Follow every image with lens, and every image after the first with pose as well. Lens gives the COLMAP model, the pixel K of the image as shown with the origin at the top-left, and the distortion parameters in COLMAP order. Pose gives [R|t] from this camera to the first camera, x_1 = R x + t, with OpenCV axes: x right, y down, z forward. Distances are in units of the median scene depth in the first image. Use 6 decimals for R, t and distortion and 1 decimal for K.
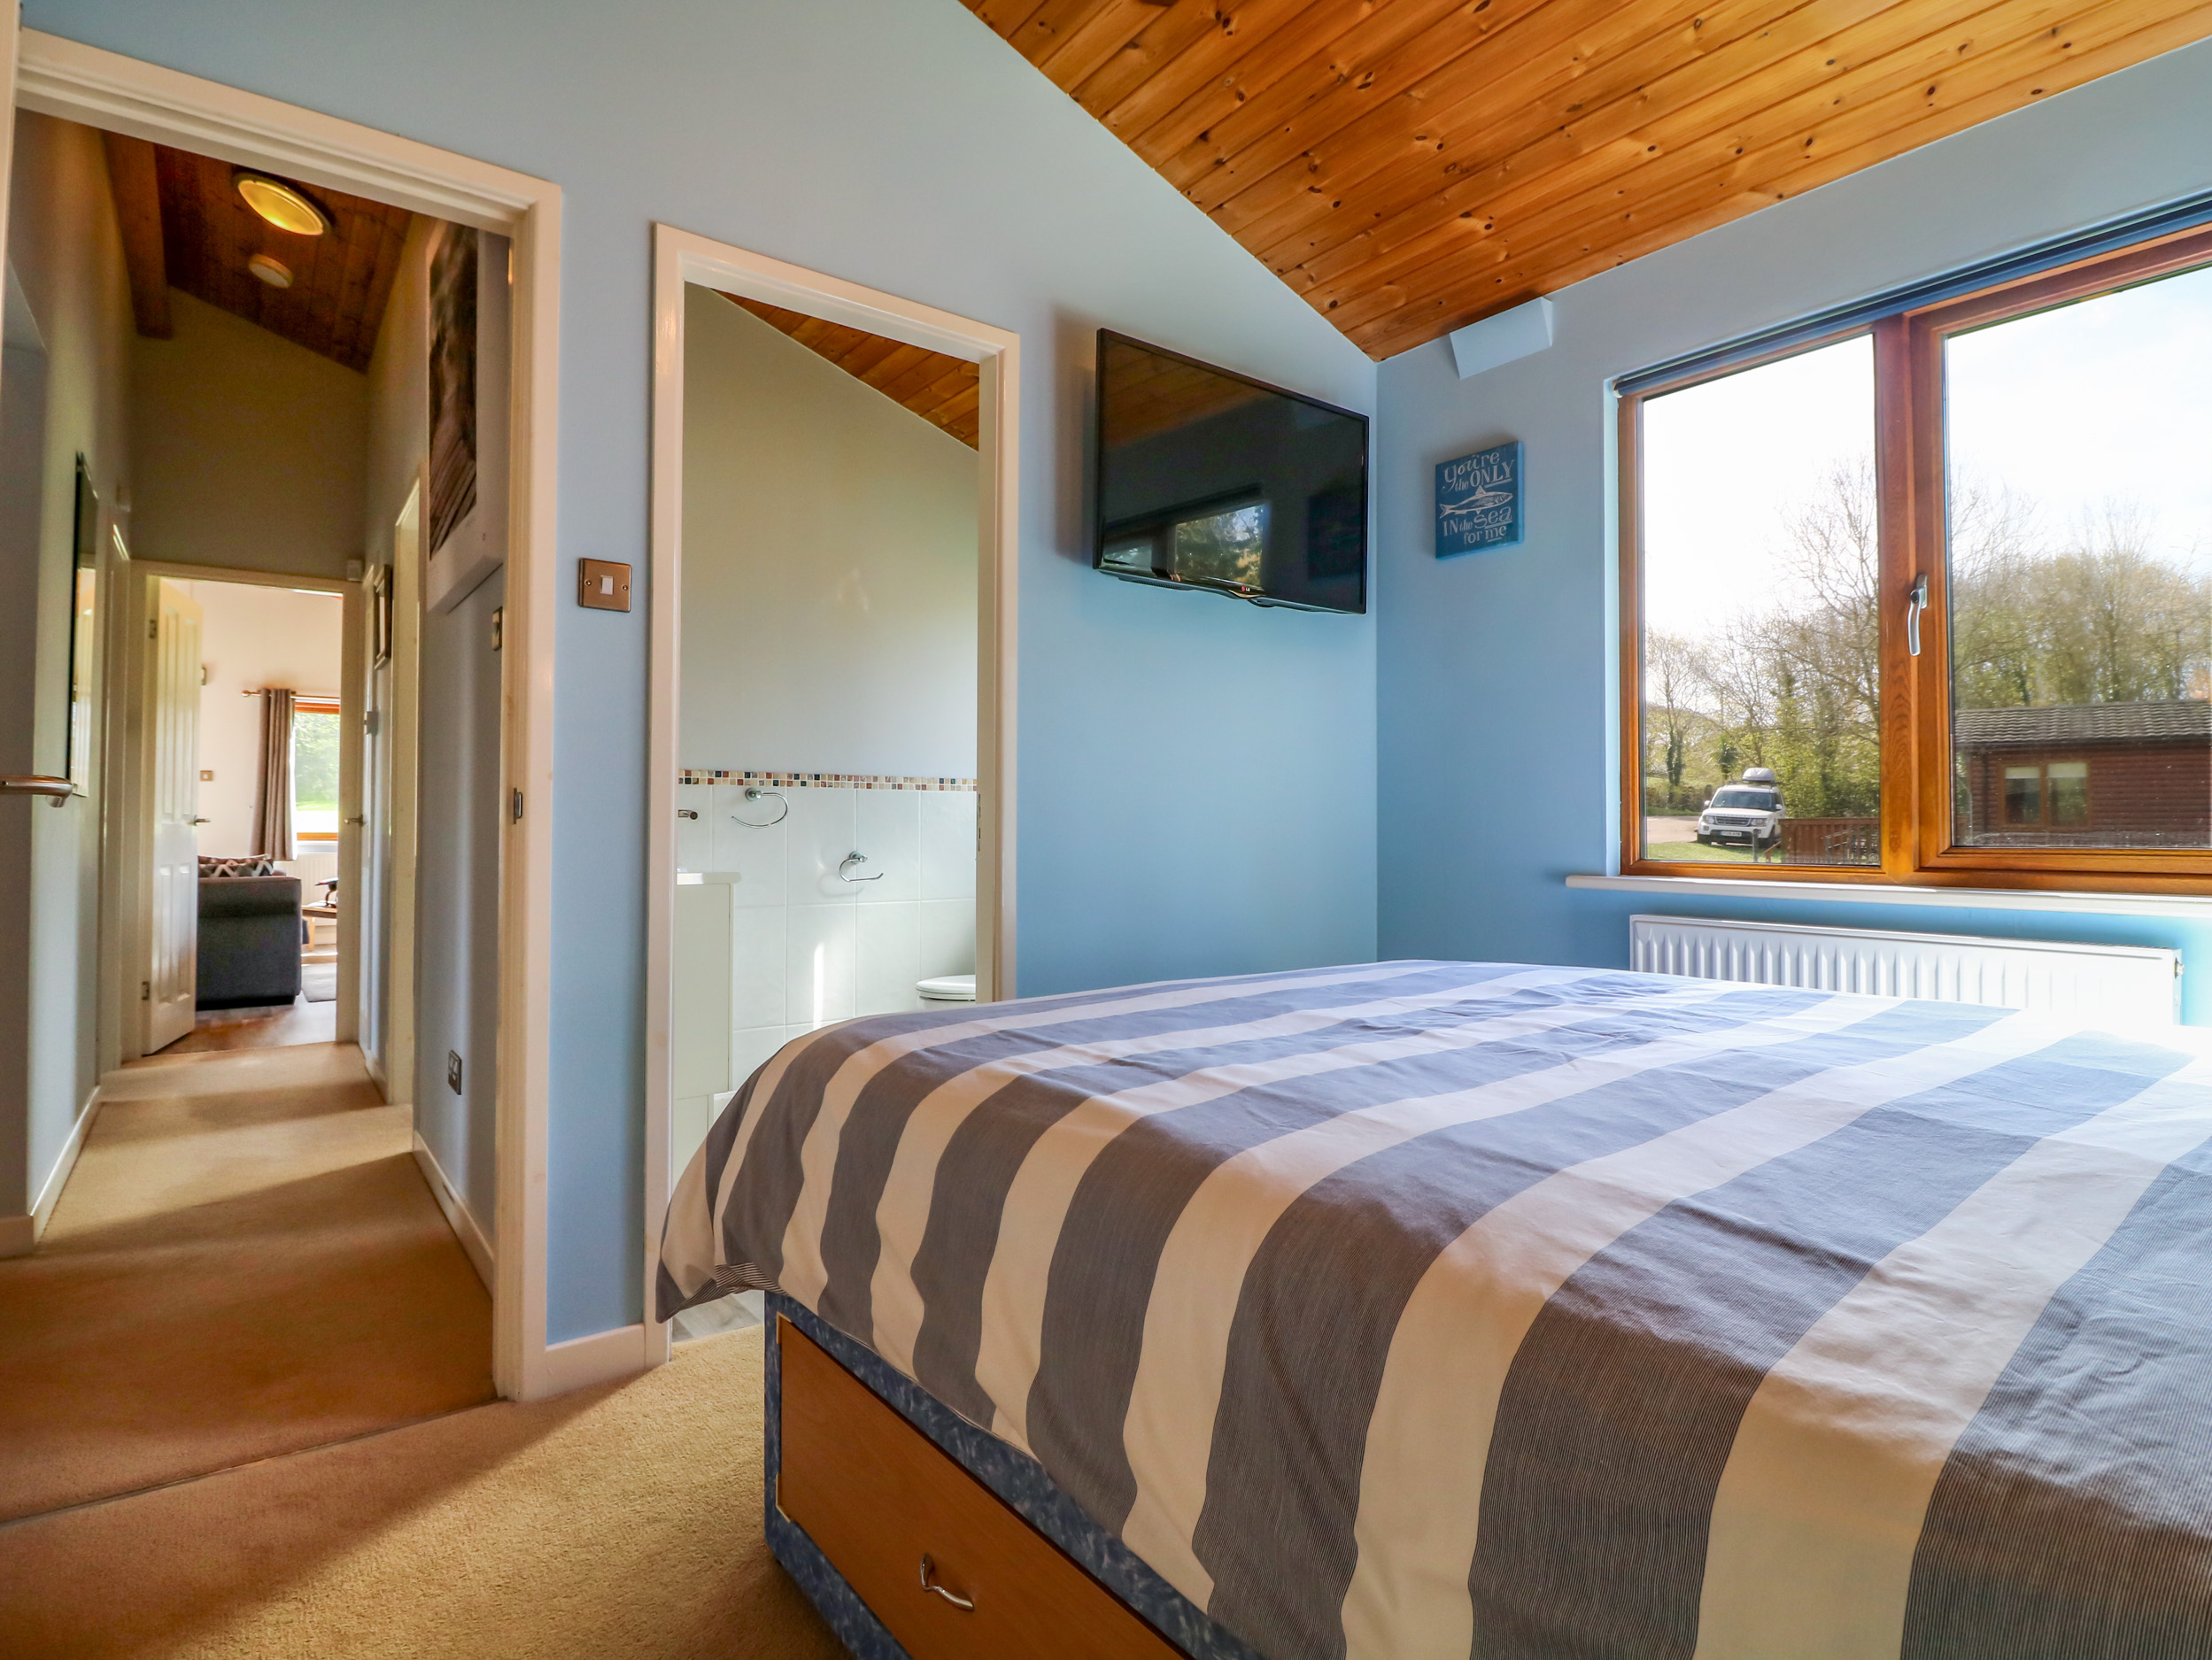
lens RADIAL K [[1177.7, 0, 1116.2], [0, 1177.7, 827.8], [0, 0, 1]] dist [-0.004875, -0.000987]
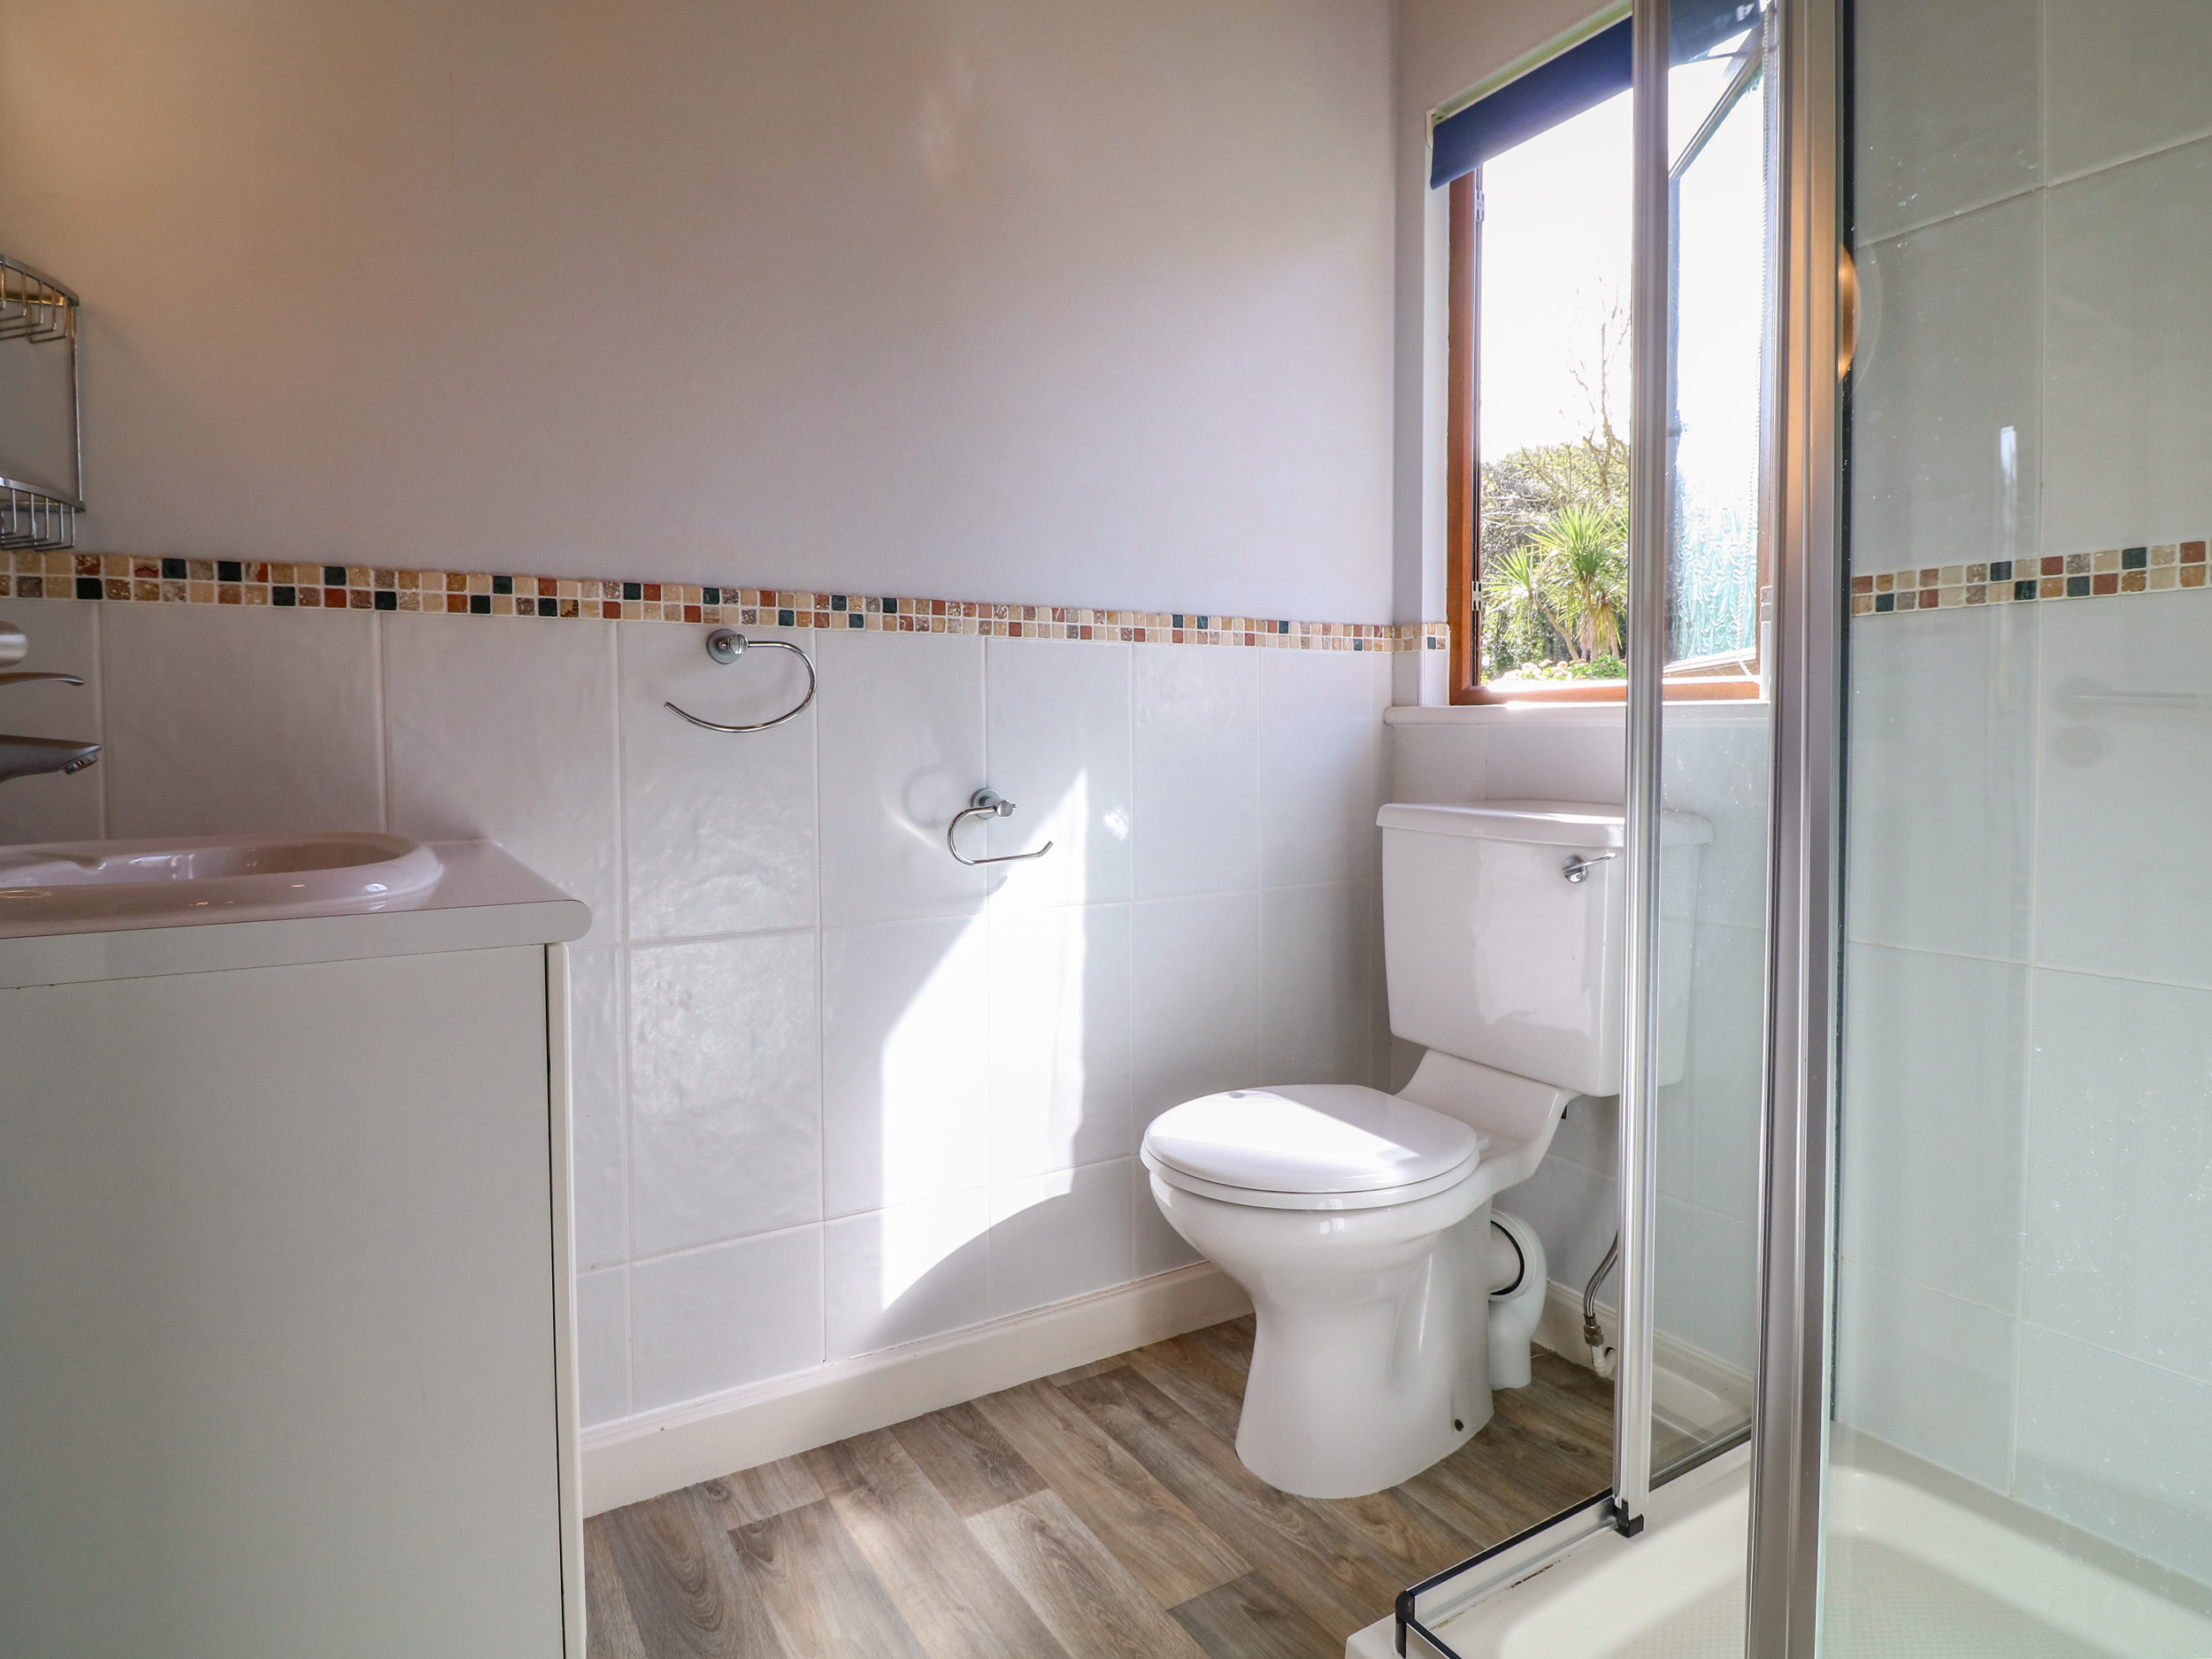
lens RADIAL K [[1177.8, 0, 1104.2], [0, 1177.8, 816.0], [0, 0, 1]] dist [-0.004875, -0.000987]
pose [[0.993185, -0.005870, -0.116403, -0.138133], [0.012500, 0.998336, 0.056302, 0.007861], [0.115878, -0.057373, 0.991605, 0.621574]]
